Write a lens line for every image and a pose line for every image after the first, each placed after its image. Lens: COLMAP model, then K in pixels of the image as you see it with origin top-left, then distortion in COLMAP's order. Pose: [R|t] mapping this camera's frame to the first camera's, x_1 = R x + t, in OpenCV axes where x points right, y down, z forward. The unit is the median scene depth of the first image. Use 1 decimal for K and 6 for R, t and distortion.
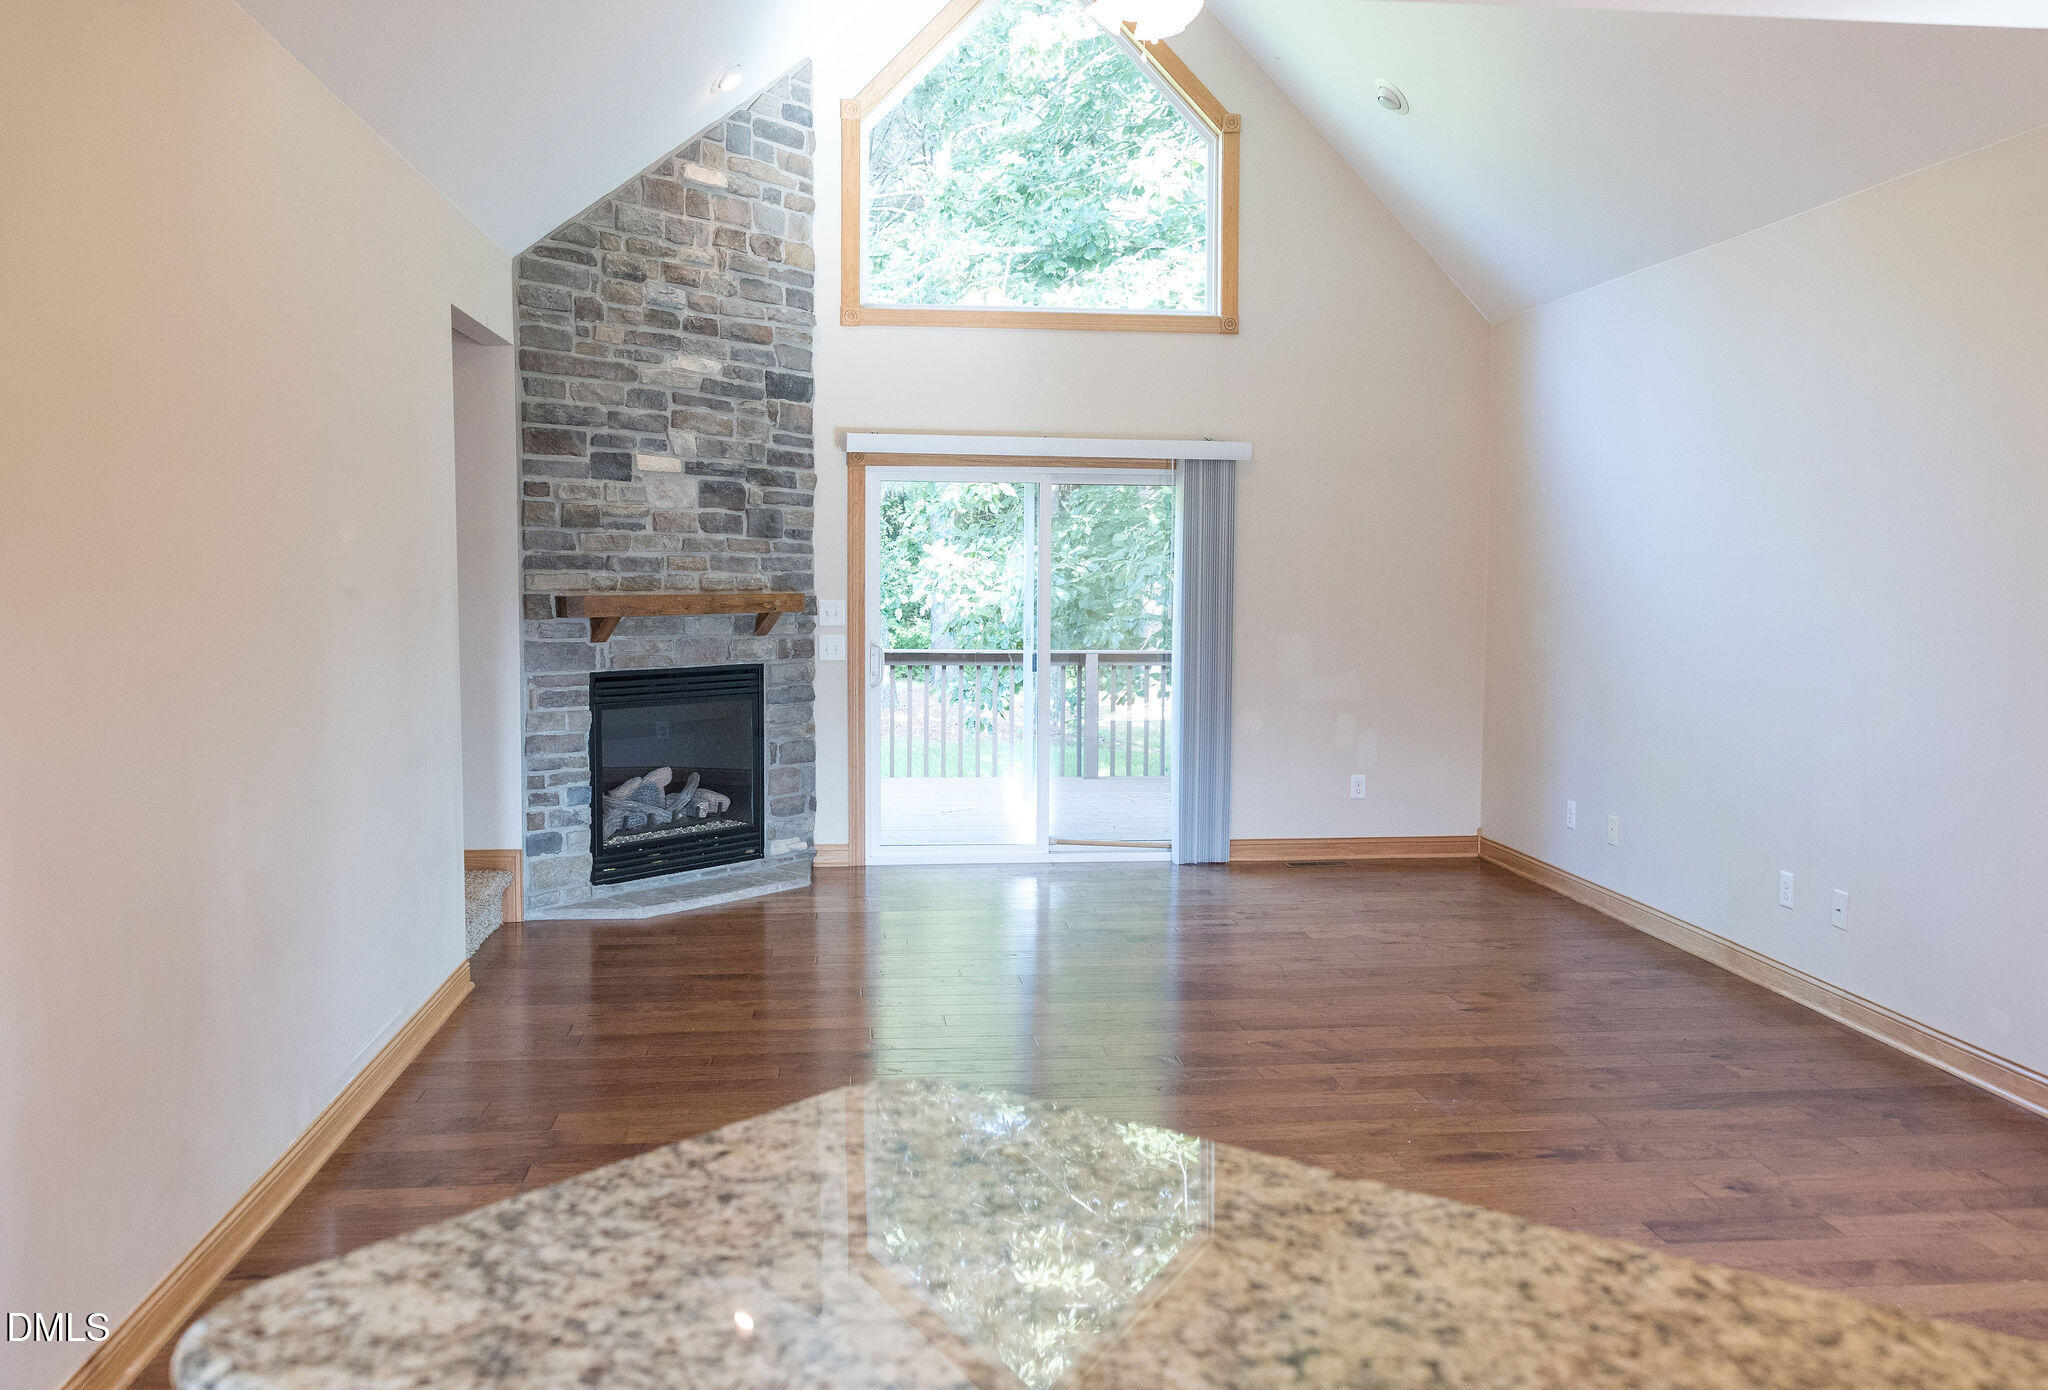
lens RADIAL K [[1661.3, 0, 1026.4], [0, 1661.3, 702.4], [0, 0, 1]] dist [0.001792, 0.001247]
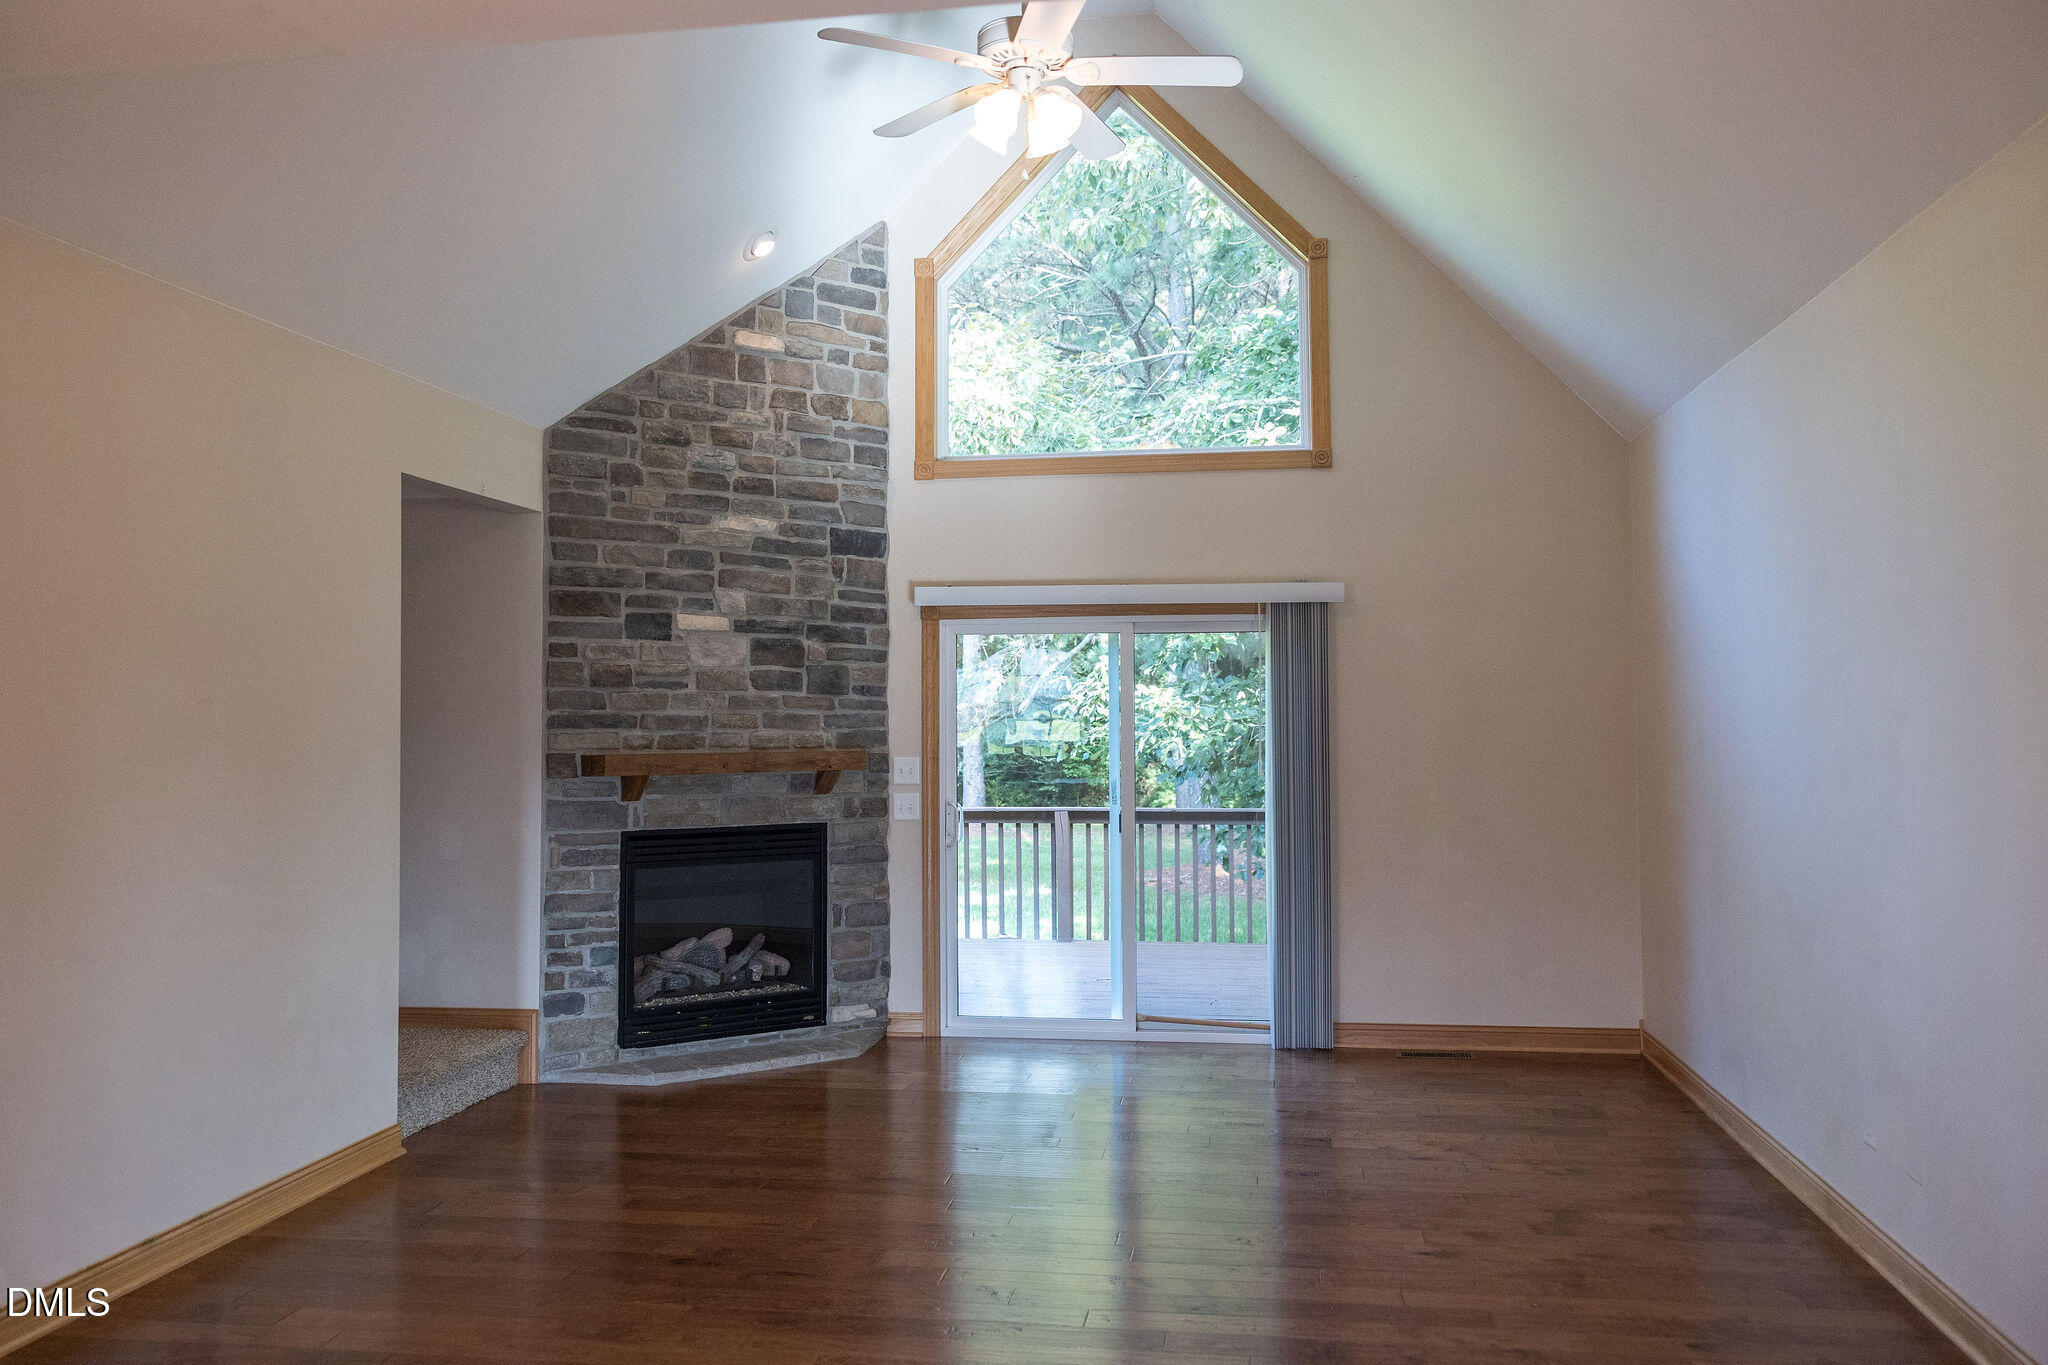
lens RADIAL K [[1621.7, 0, 1022.9], [0, 1621.7, 672.0], [0, 0, 1]] dist [0.013057, -0.005041]
pose [[0.964331, -0.020267, -0.263924, 0.208898], [-0.009952, 0.993584, -0.112661, -0.005072], [0.264514, 0.111269, 0.957941, 0.107657]]
